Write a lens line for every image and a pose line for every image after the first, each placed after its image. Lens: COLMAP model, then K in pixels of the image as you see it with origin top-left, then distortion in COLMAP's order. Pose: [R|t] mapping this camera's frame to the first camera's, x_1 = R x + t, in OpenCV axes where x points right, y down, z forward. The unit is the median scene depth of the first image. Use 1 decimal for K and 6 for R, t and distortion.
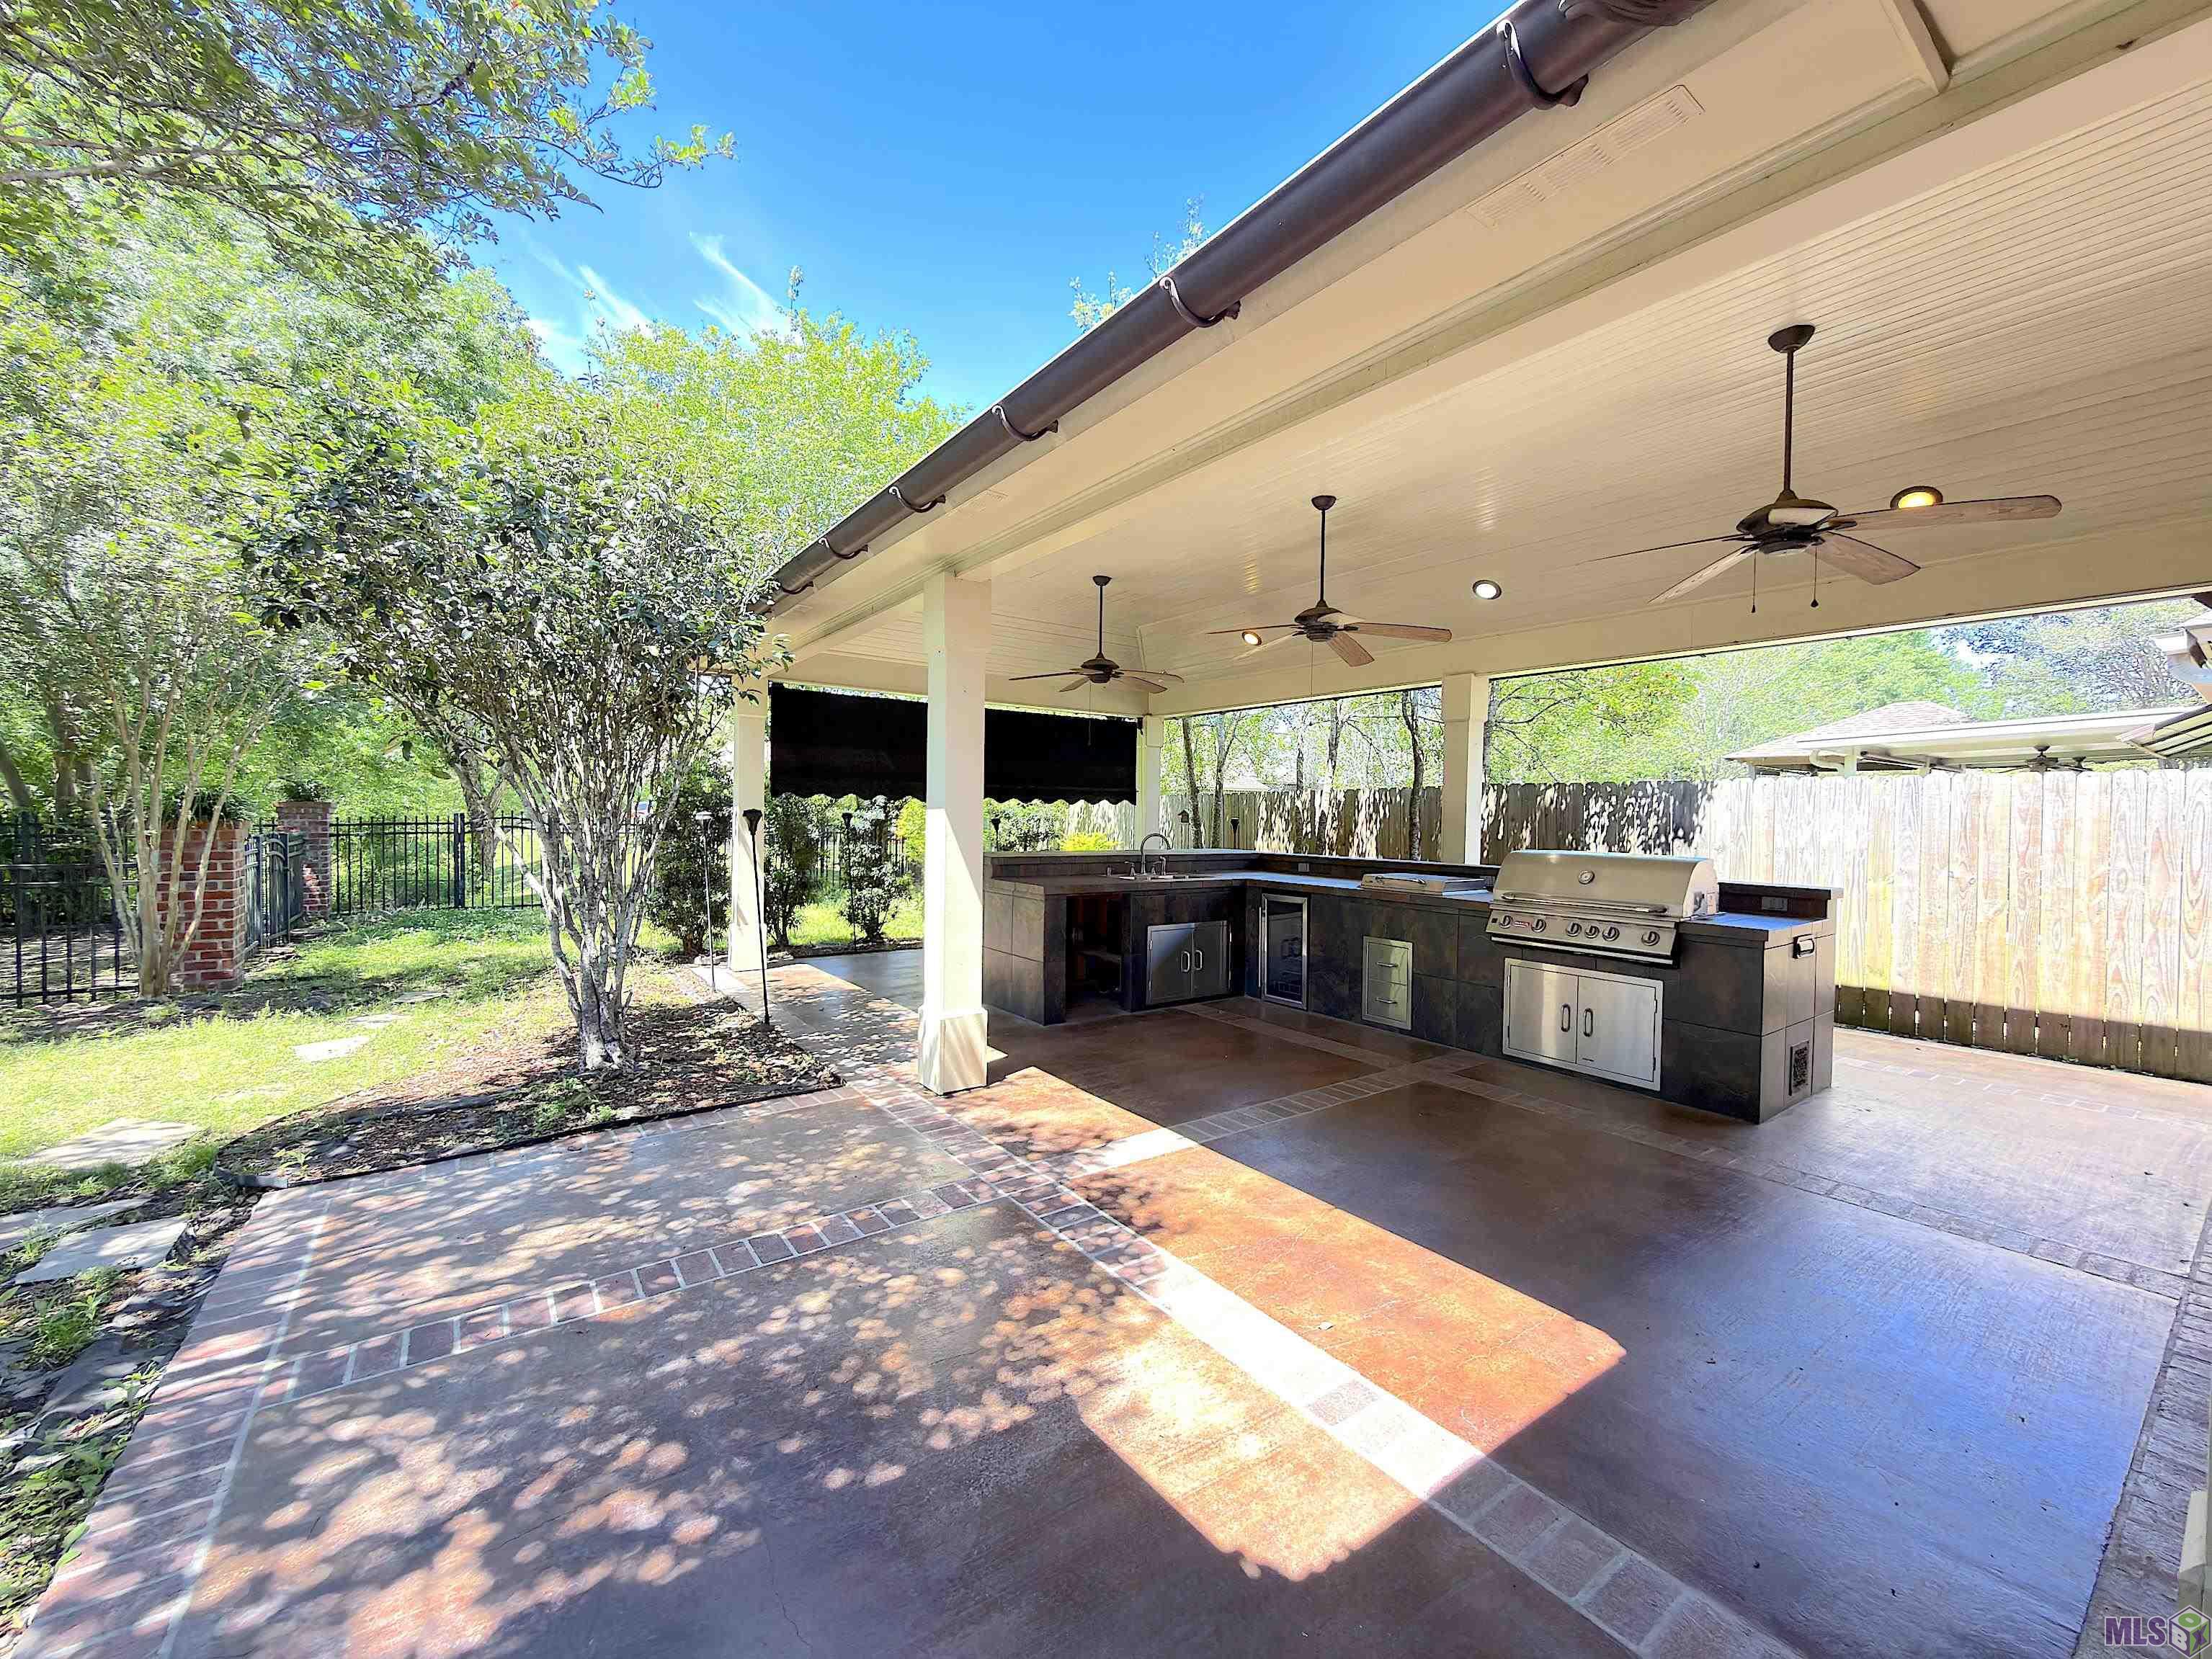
lens RADIAL K [[883.5, 0, 1099.3], [0, 883.5, 832.9], [0, 0, 1]] dist [0.000033, -0.000086]
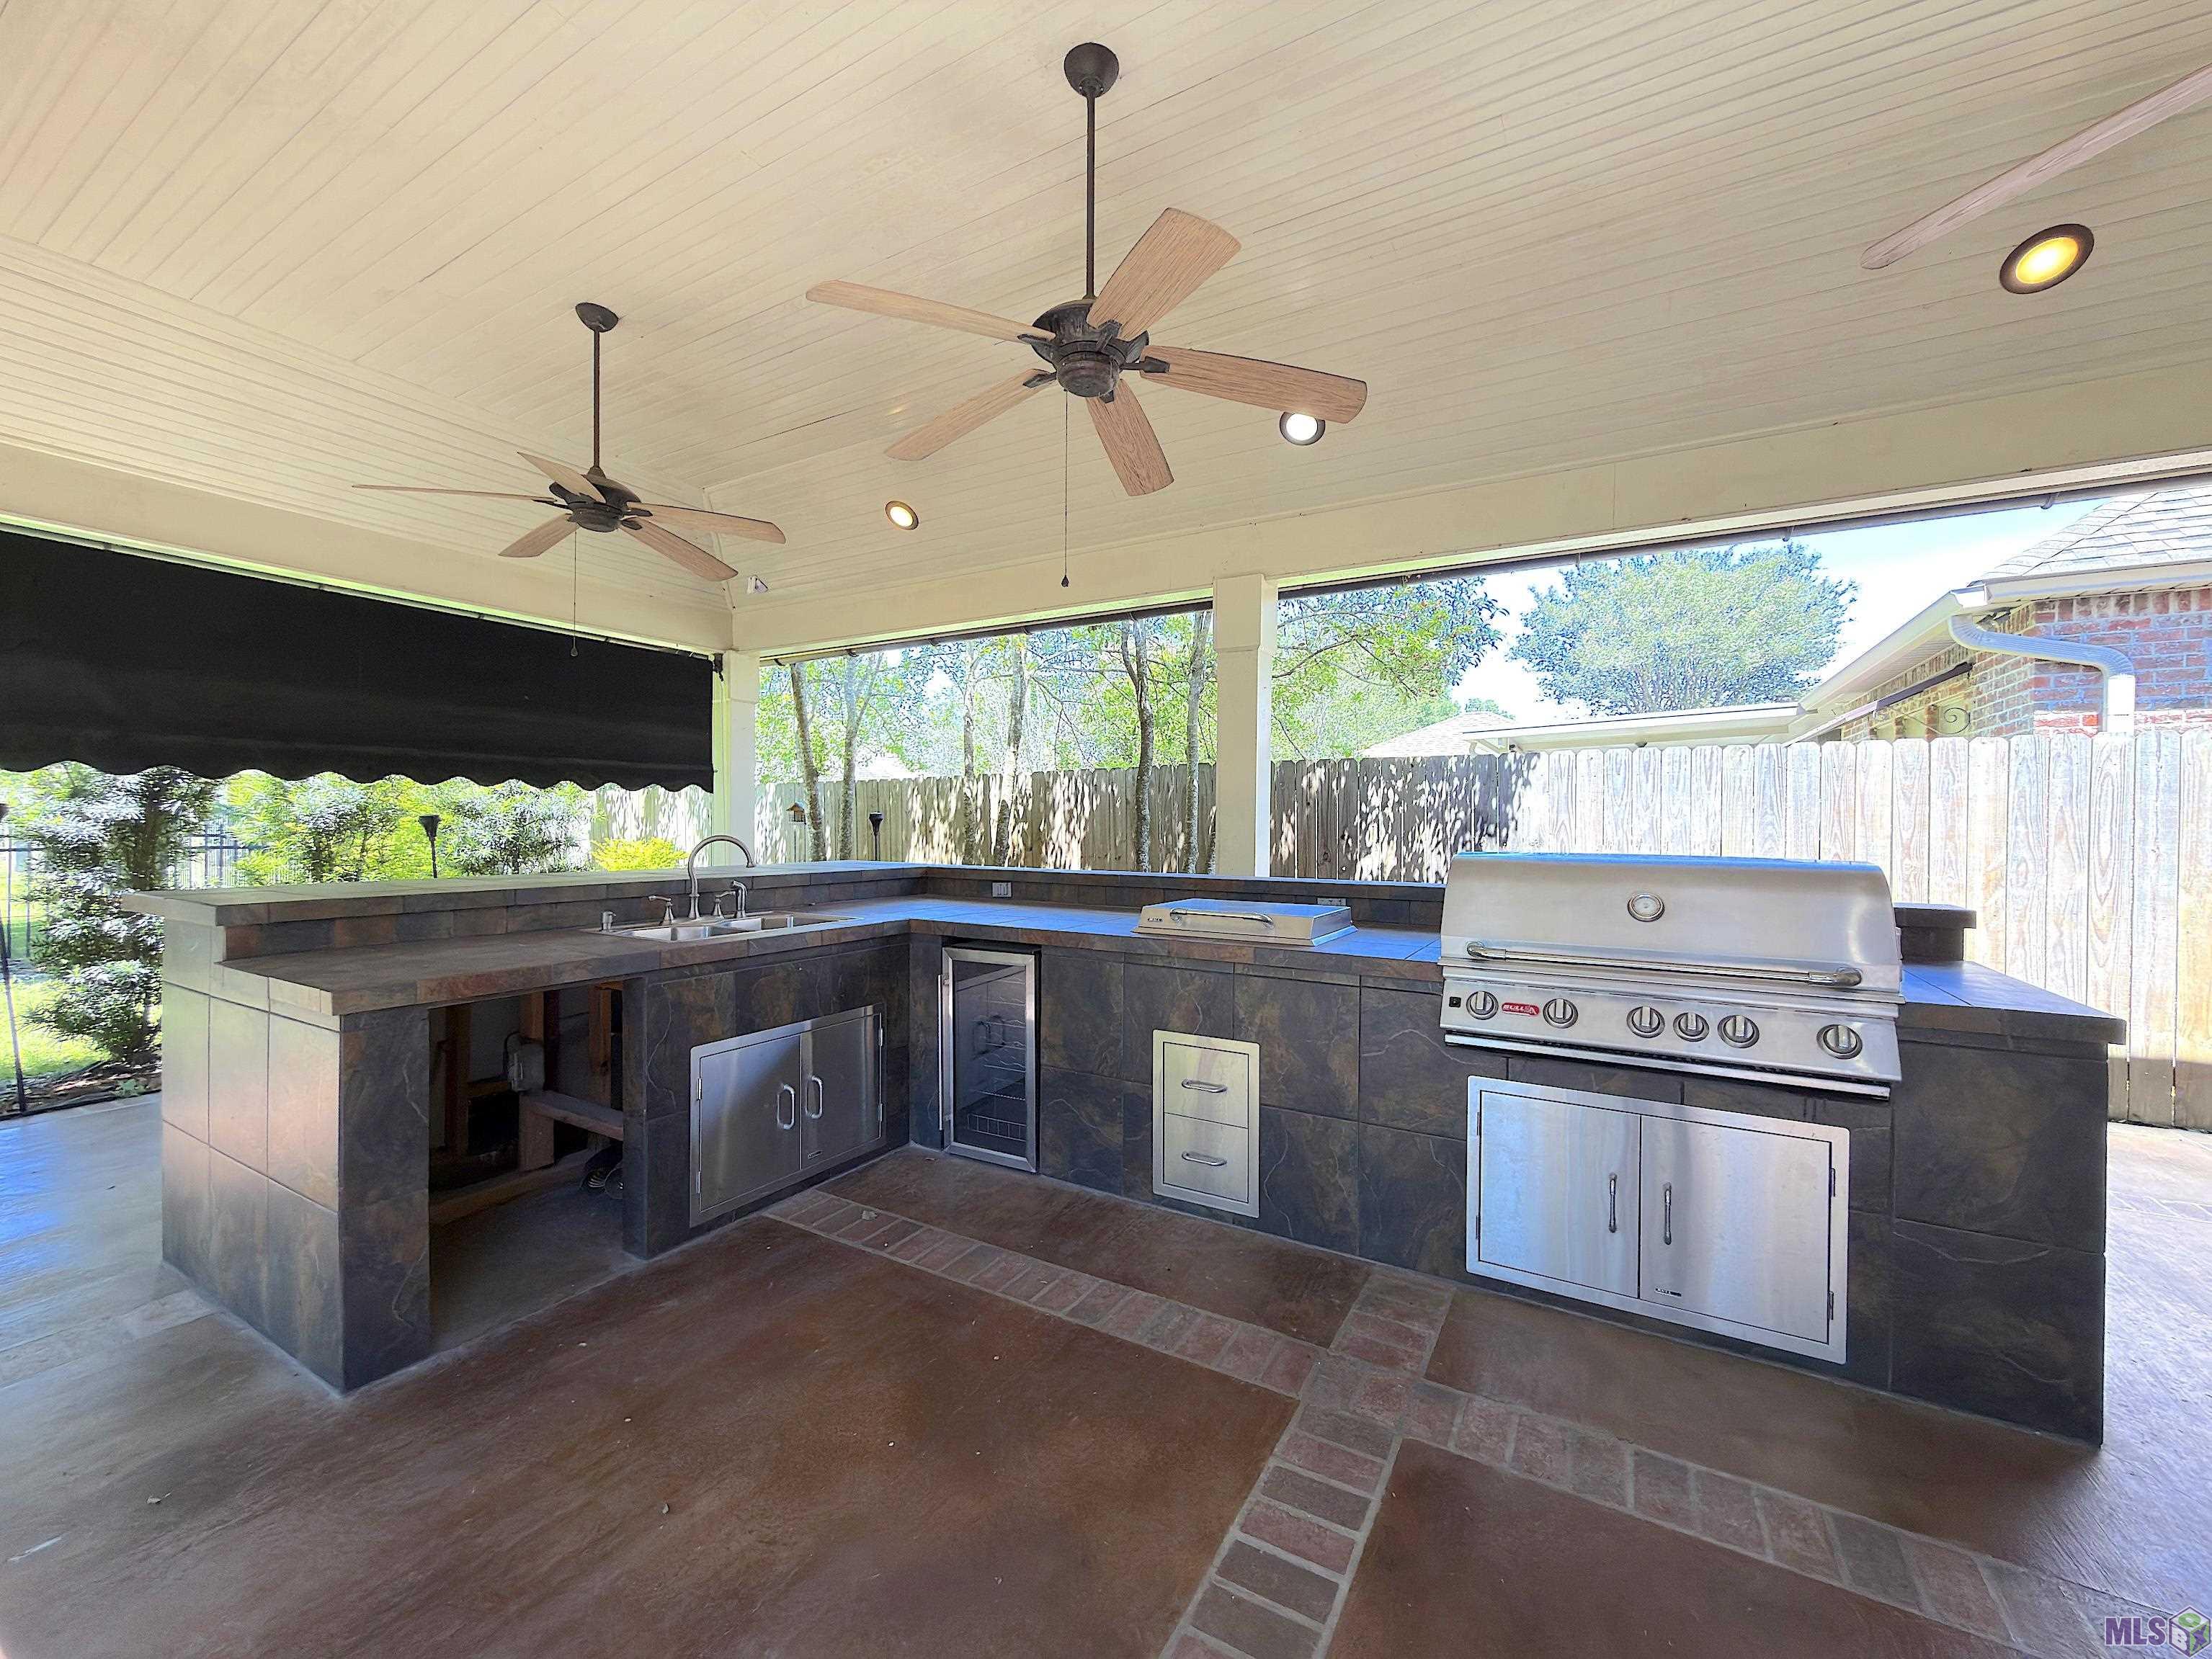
lens RADIAL K [[883.5, 0, 1099.3], [0, 883.5, 832.9], [0, 0, 1]] dist [0.000033, -0.000086]
pose [[0.915906, -0.014873, 0.401117, 0.061527], [0.017511, 0.999842, -0.002911, 0.004412], [-0.401011, 0.009690, 0.916022, 0.485172]]
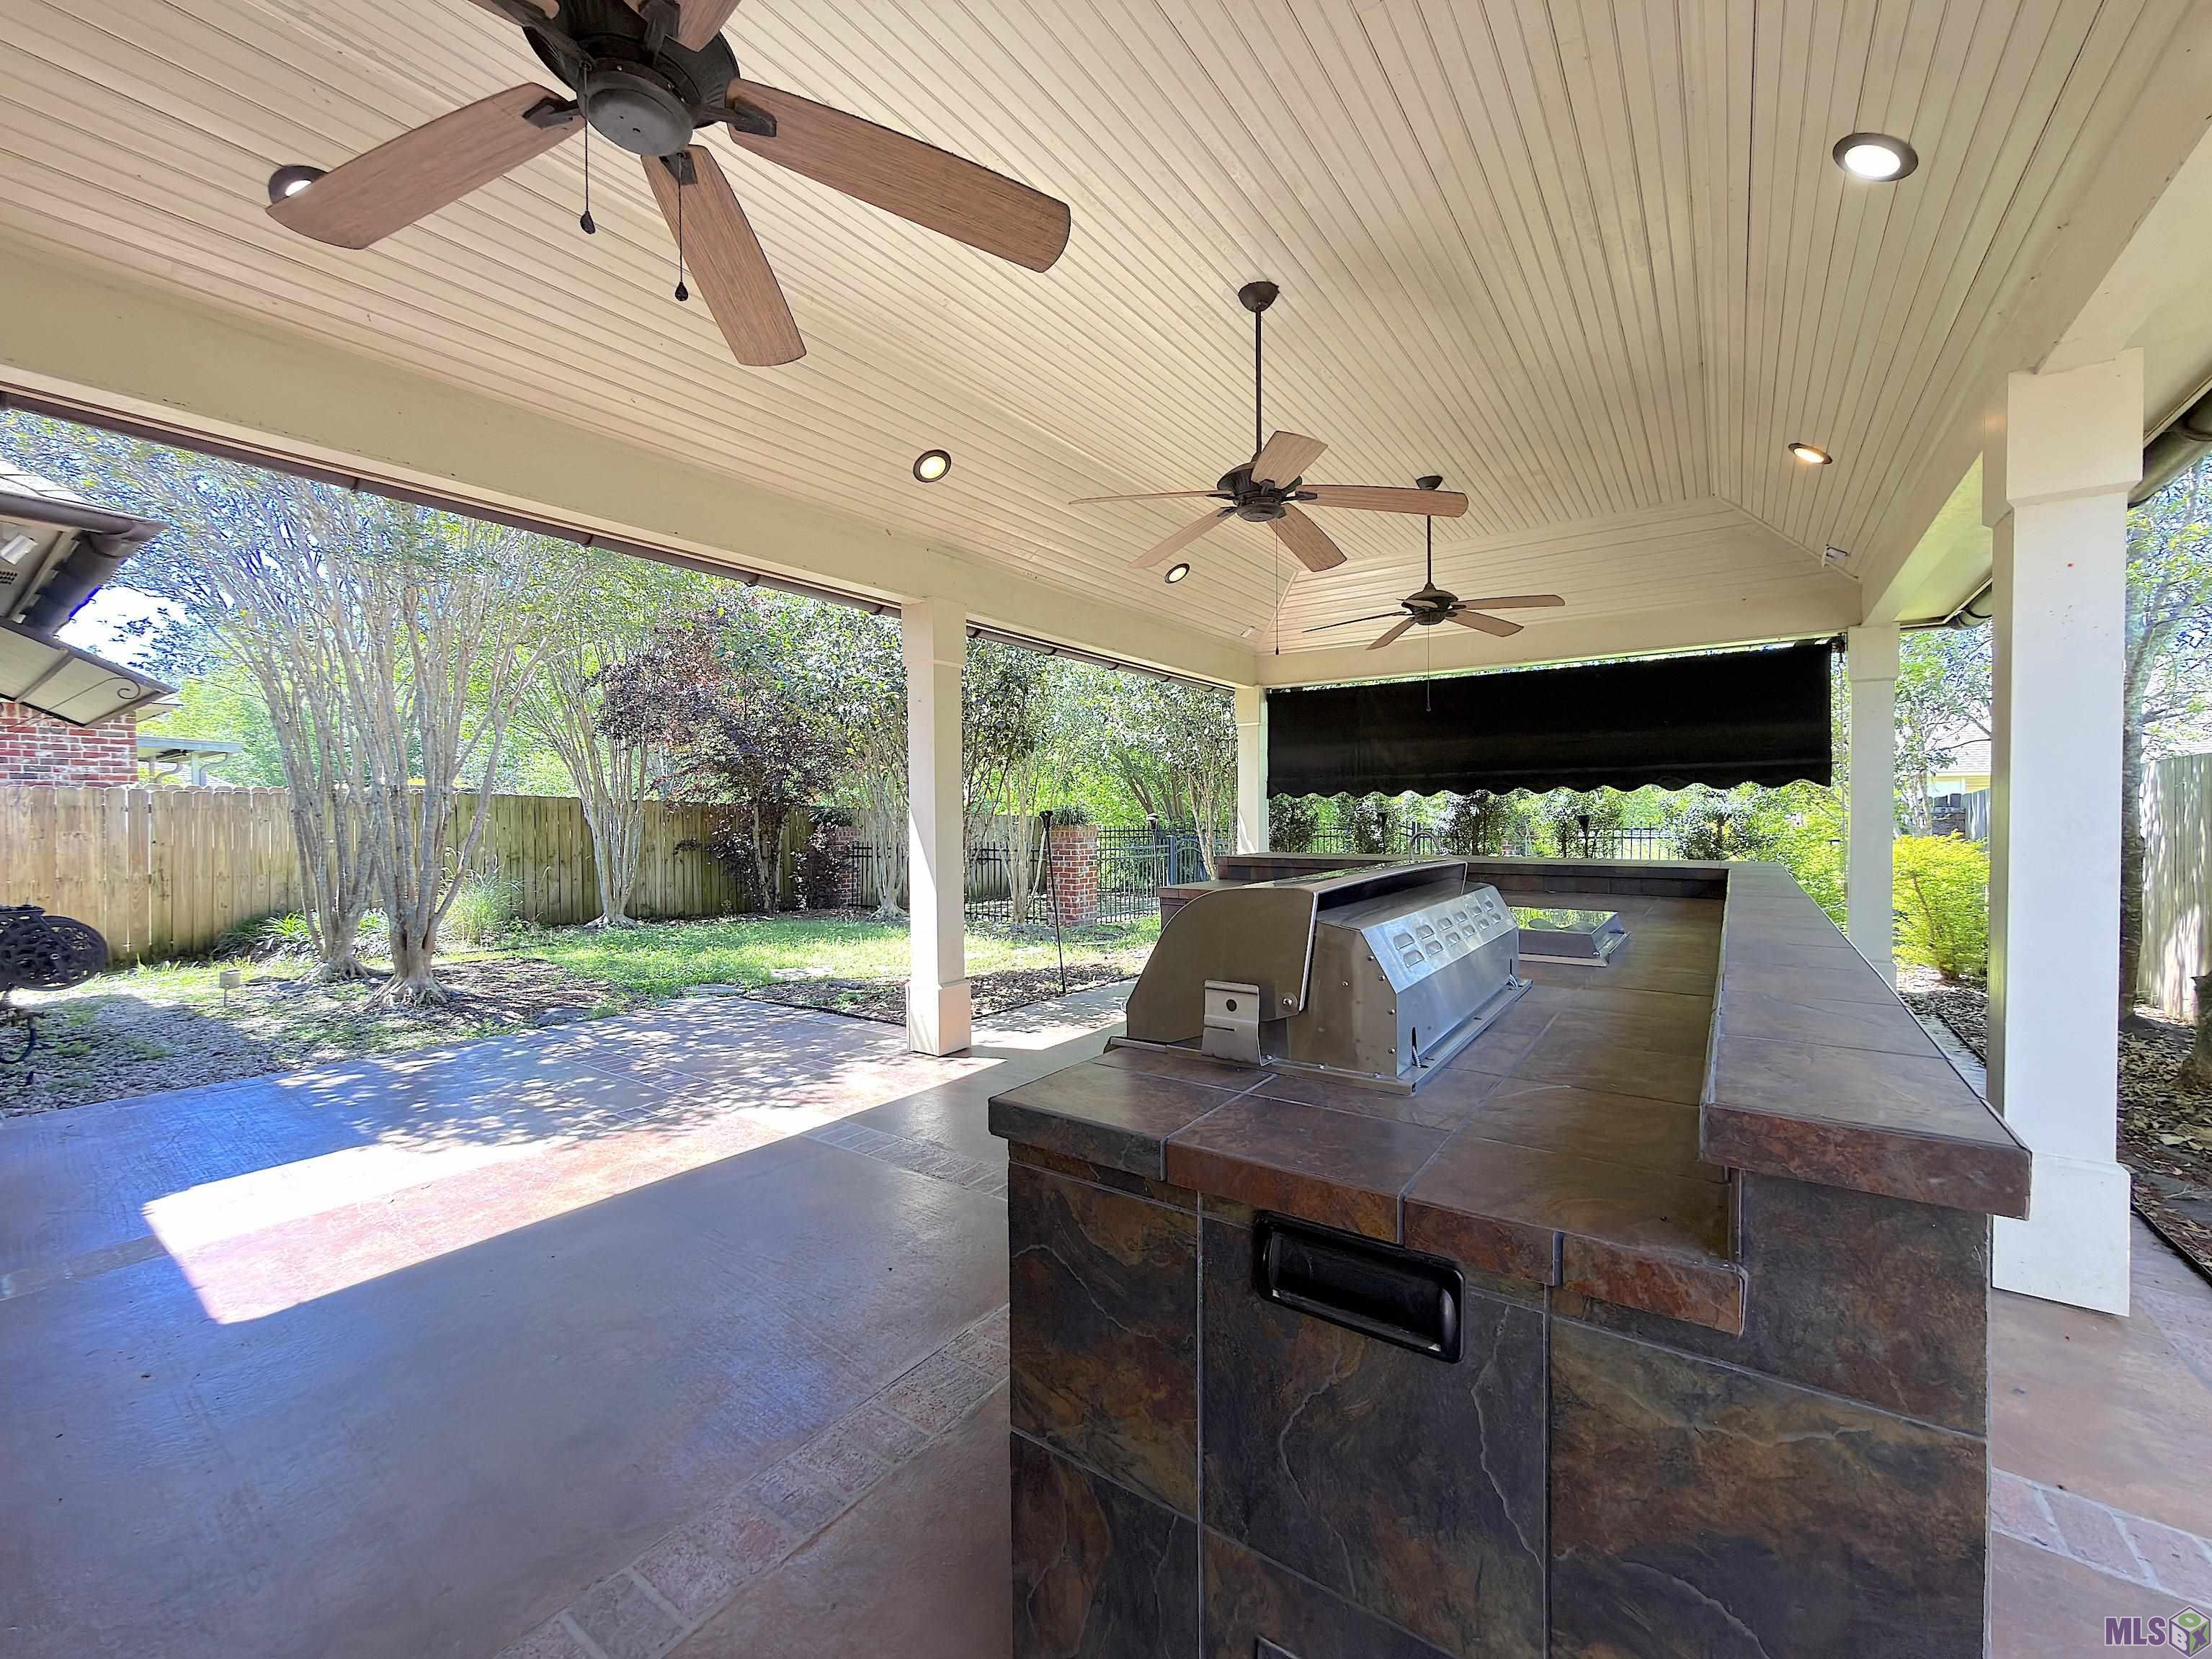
lens RADIAL K [[883.5, 0, 1099.3], [0, 883.5, 832.9], [0, 0, 1]] dist [0.000033, -0.000086]
pose [[0.313792, -0.001460, -0.949491, 0.639616], [-0.009803, 0.999941, -0.004777, 0.007916], [0.949441, 0.010806, 0.313759, 0.559091]]
